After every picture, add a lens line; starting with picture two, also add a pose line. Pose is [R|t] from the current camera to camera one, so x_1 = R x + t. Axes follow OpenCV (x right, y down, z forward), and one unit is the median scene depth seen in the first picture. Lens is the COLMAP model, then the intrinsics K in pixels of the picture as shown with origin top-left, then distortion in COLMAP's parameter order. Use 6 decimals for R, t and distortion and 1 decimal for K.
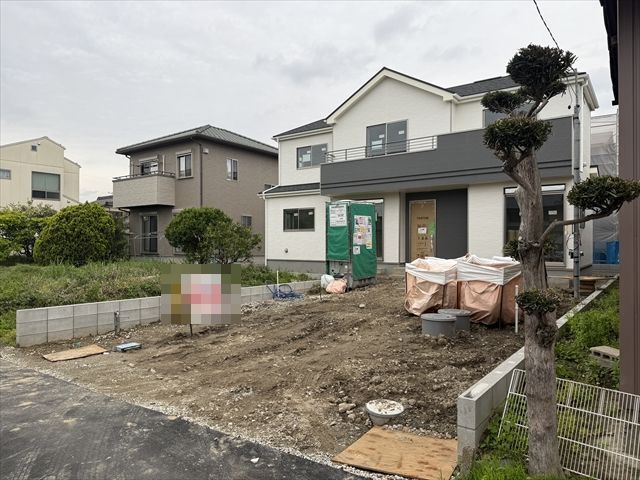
lens RADIAL K [[447.4, 0, 320.7], [0, 447.4, 245.1], [0, 0, 1]] dist [0.046207, -0.049633]
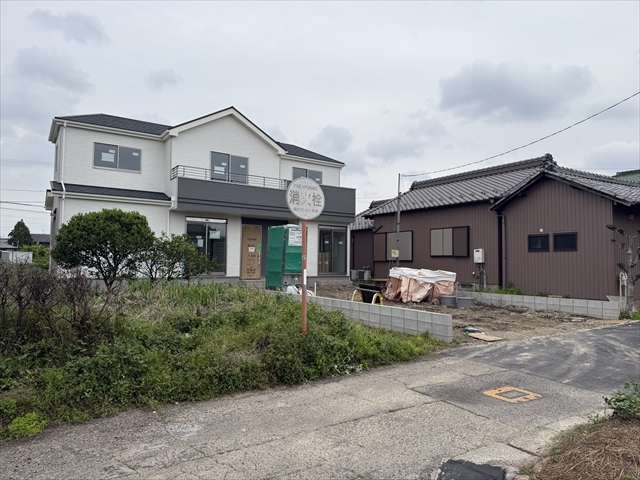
lens RADIAL K [[447.4, 0, 320.0], [0, 447.4, 240.3], [0, 0, 1]] dist [0.046207, -0.049633]
pose [[0.358354, 0.052039, 0.932134, -0.838569], [-0.009752, 0.998599, -0.052001, 0.004258], [-0.933535, 0.009544, 0.358359, 0.383473]]
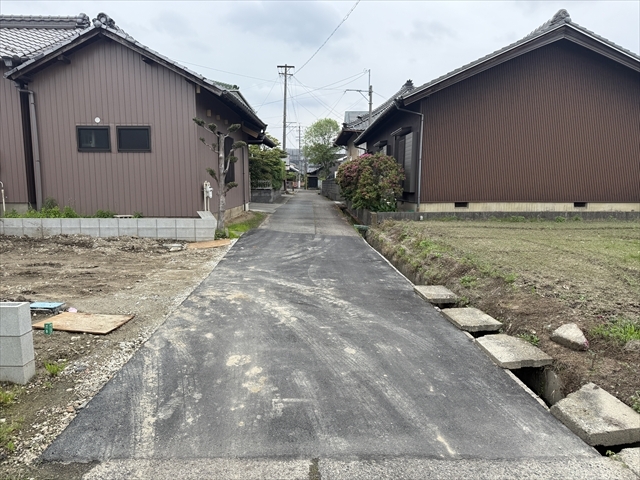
lens RADIAL K [[447.4, 0, 316.7], [0, 447.4, 240.2], [0, 0, 1]] dist [0.046207, -0.049633]
pose [[-0.613450, -0.106563, 0.782511, -0.502053], [-0.004785, 0.991338, 0.131251, 0.013041], [-0.789719, 0.076771, -0.608646, 0.446427]]
